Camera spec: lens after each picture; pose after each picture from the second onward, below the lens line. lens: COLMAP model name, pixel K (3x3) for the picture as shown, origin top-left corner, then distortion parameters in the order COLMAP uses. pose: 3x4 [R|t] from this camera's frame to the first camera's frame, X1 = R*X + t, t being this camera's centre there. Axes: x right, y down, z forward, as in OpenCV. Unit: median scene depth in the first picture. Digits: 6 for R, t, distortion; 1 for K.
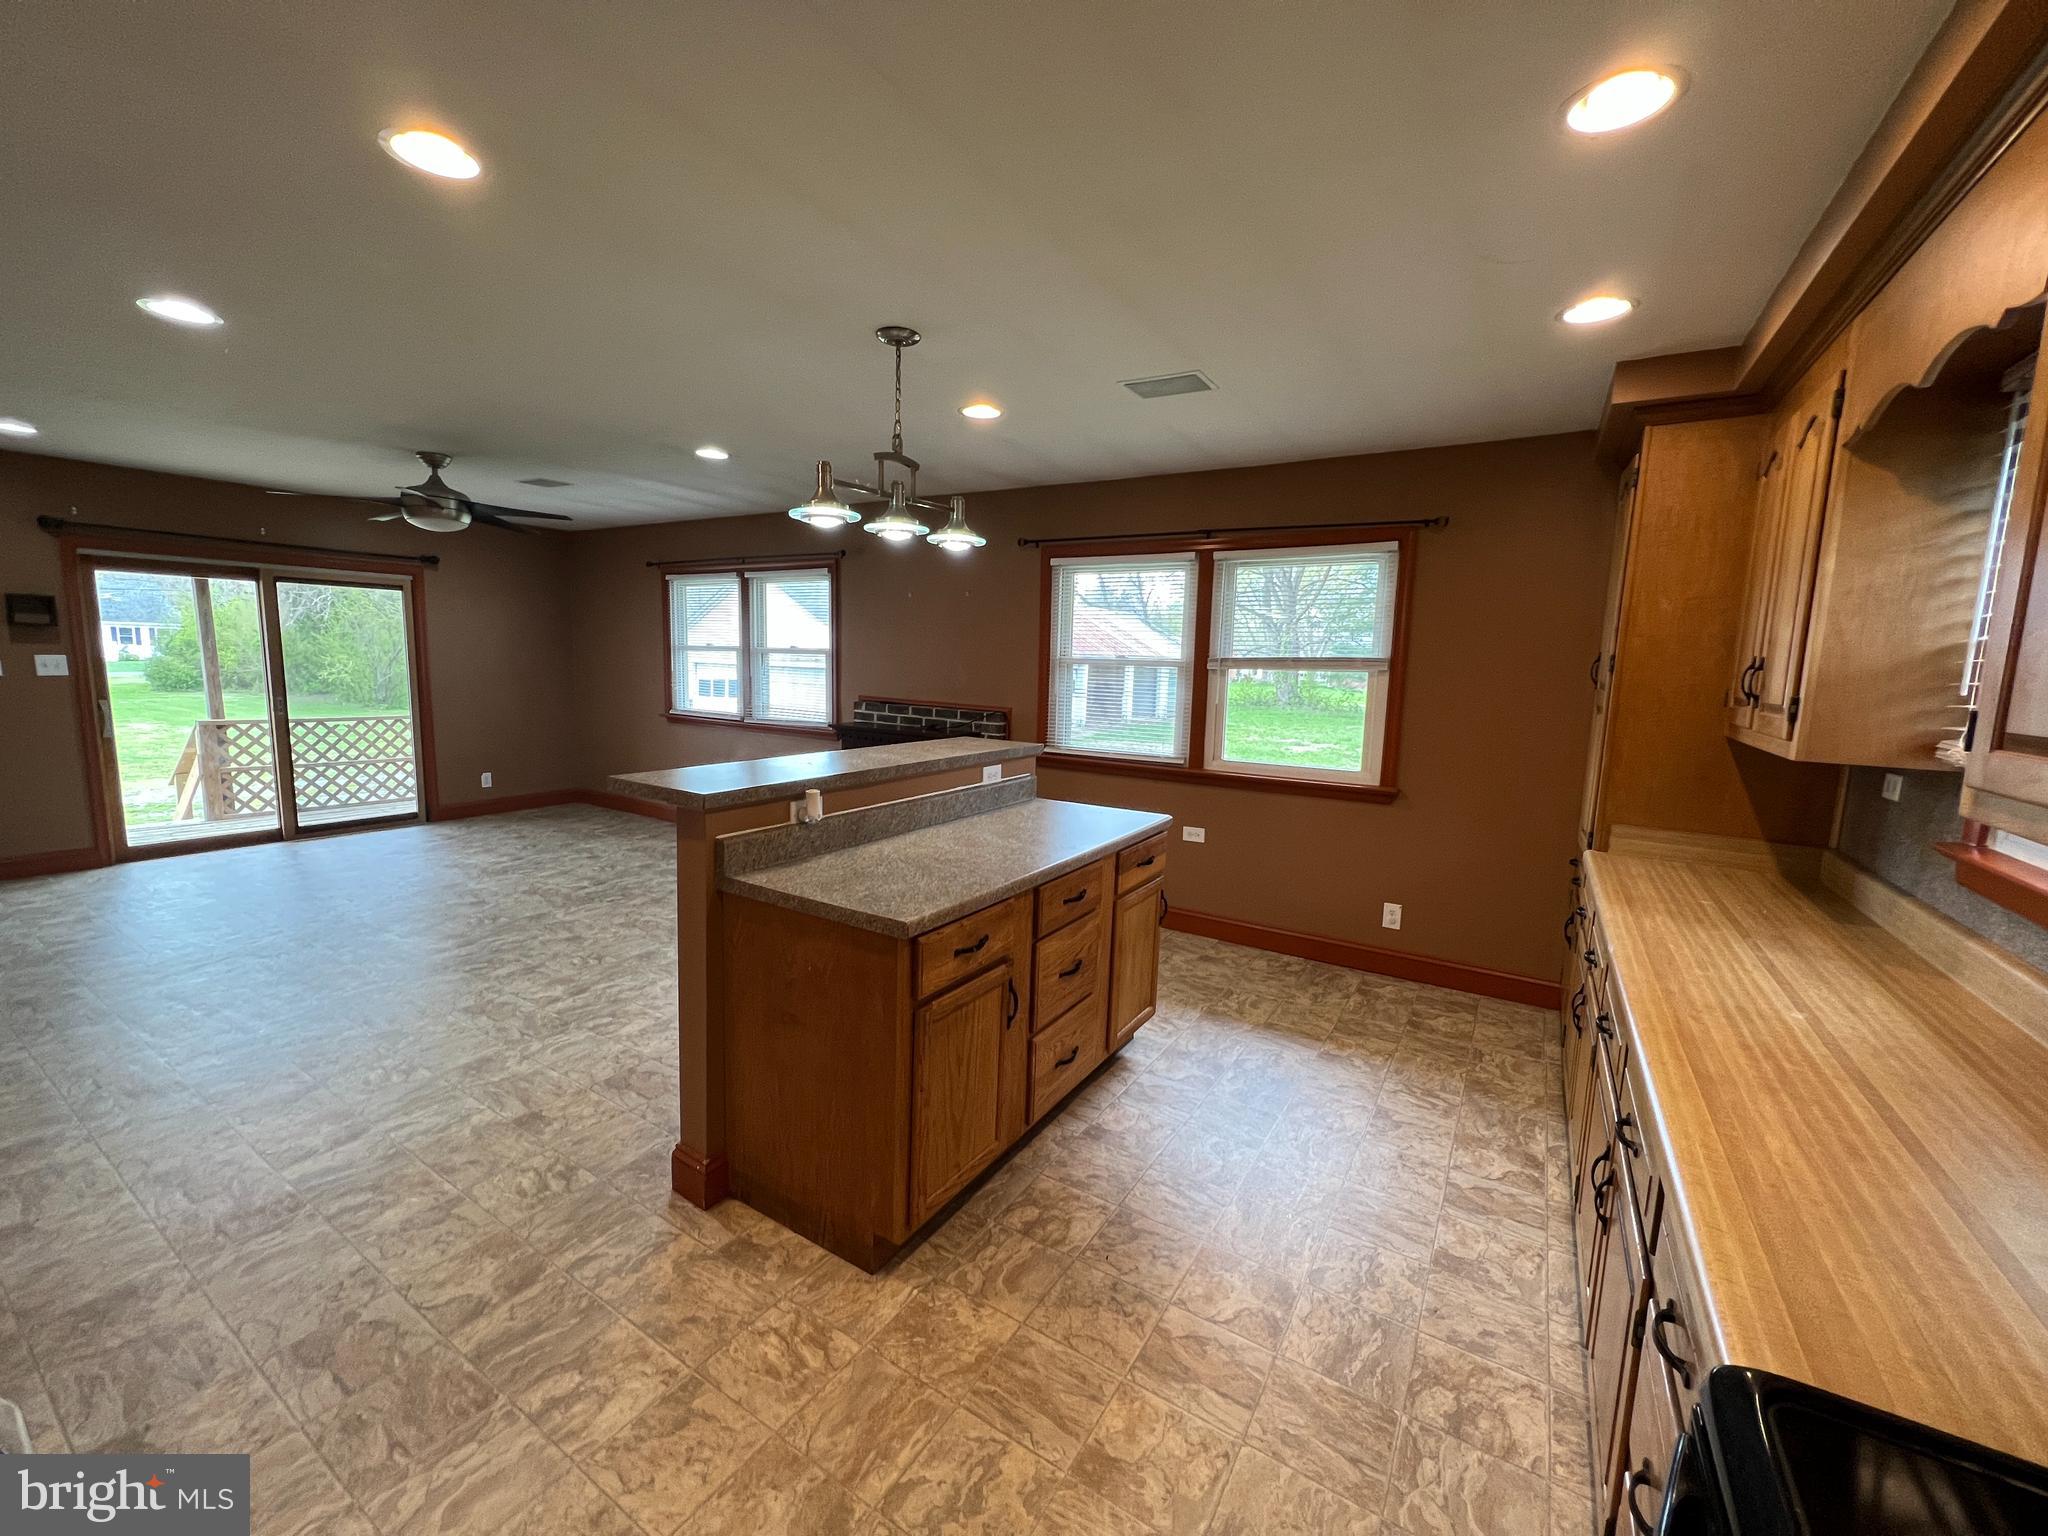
lens RADIAL K [[819.2, 0, 1020.9], [0, 819.2, 768.8], [0, 0, 1]] dist [-0.000793, 0.000225]
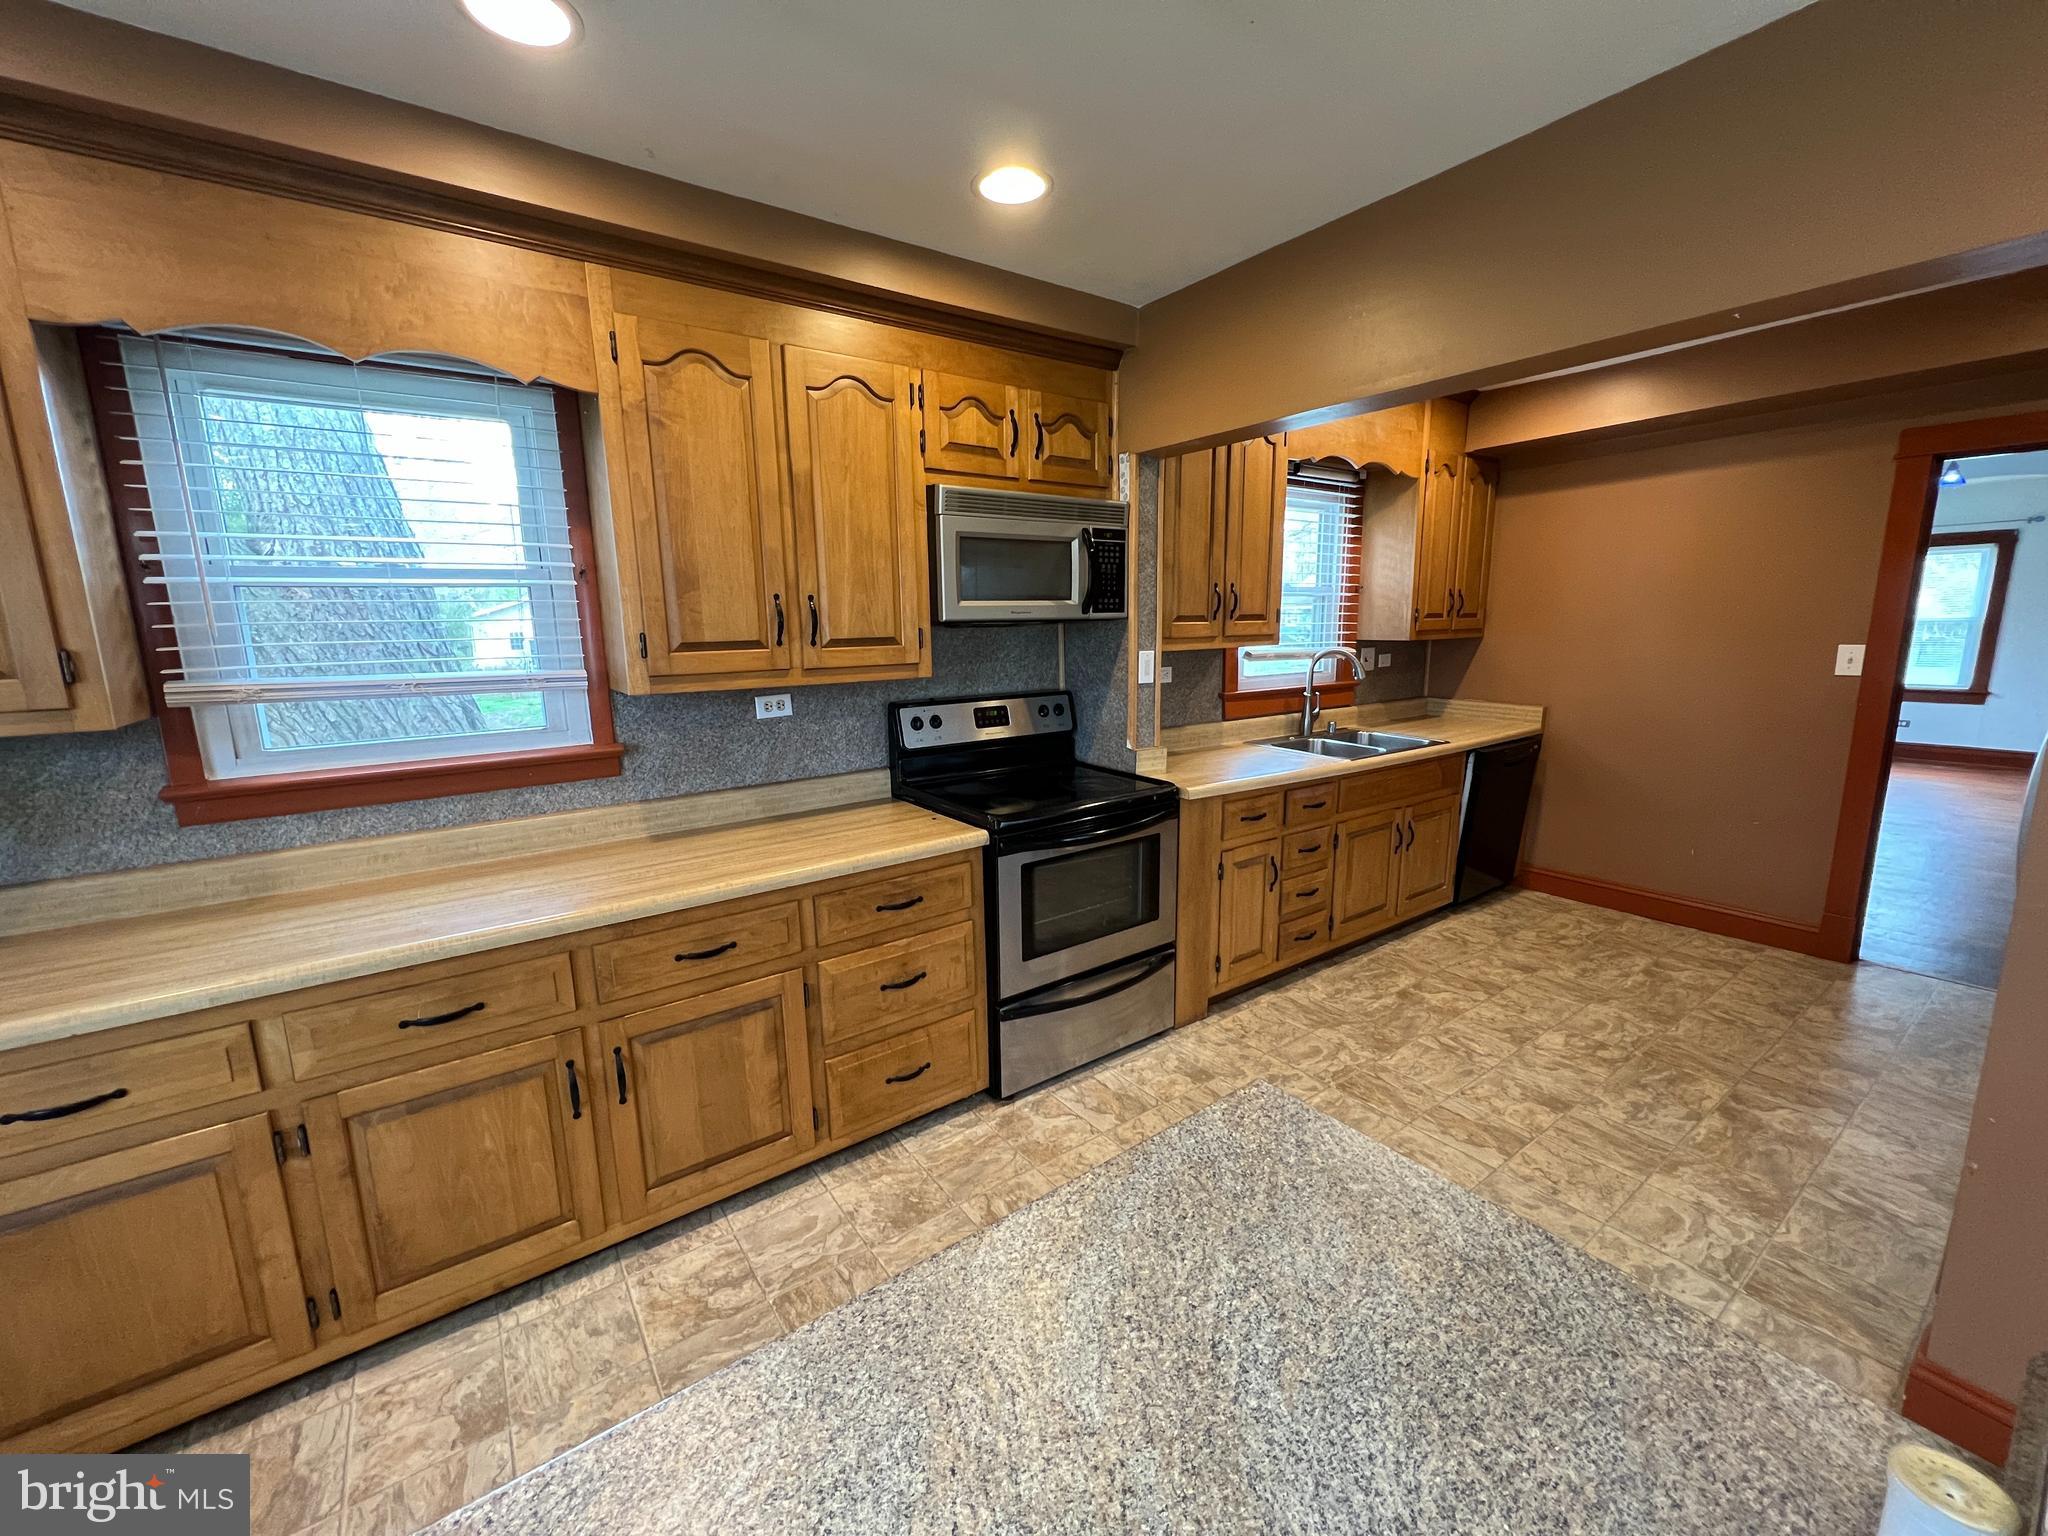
lens RADIAL K [[819.2, 0, 1020.9], [0, 819.2, 768.8], [0, 0, 1]] dist [-0.000793, 0.000225]
pose [[-0.925514, -0.078240, 0.370542, -0.181014], [0.043154, 0.950265, 0.308437, -0.194247], [-0.376246, 0.301453, -0.876108, 1.474228]]
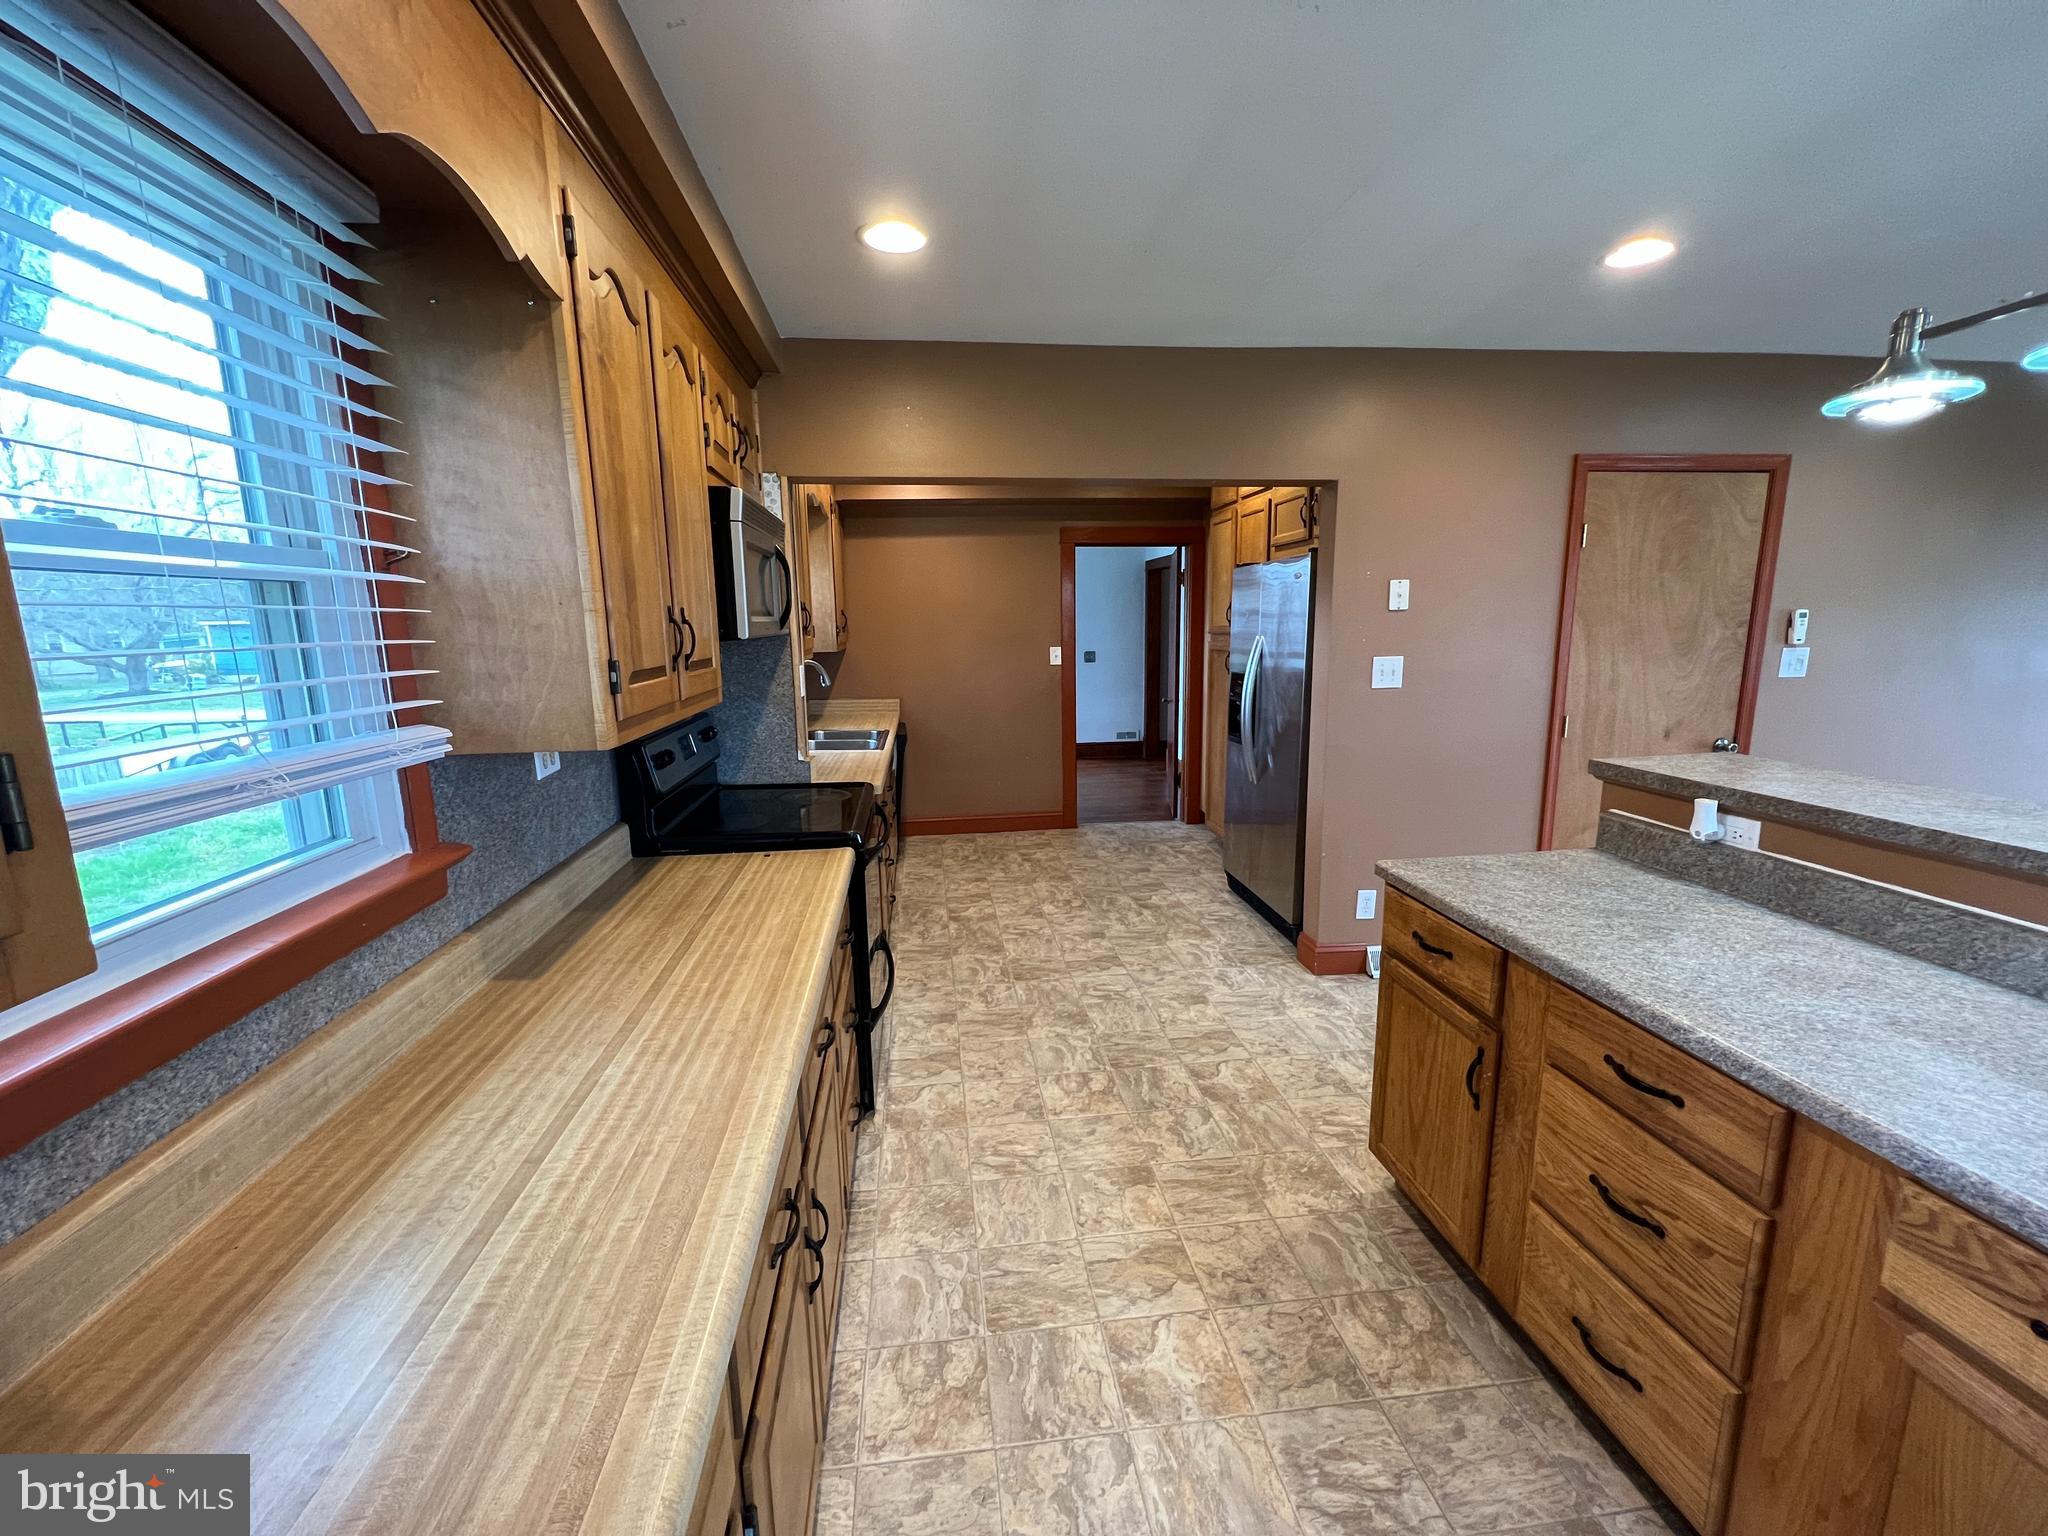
lens RADIAL K [[819.2, 0, 1020.9], [0, 819.2, 768.8], [0, 0, 1]] dist [-0.000793, 0.000225]
pose [[-0.774937, 0.098083, -0.624381, 0.930164], [-0.090910, 0.960315, 0.263686, -0.187404], [0.625466, 0.261103, -0.735267, 1.473968]]
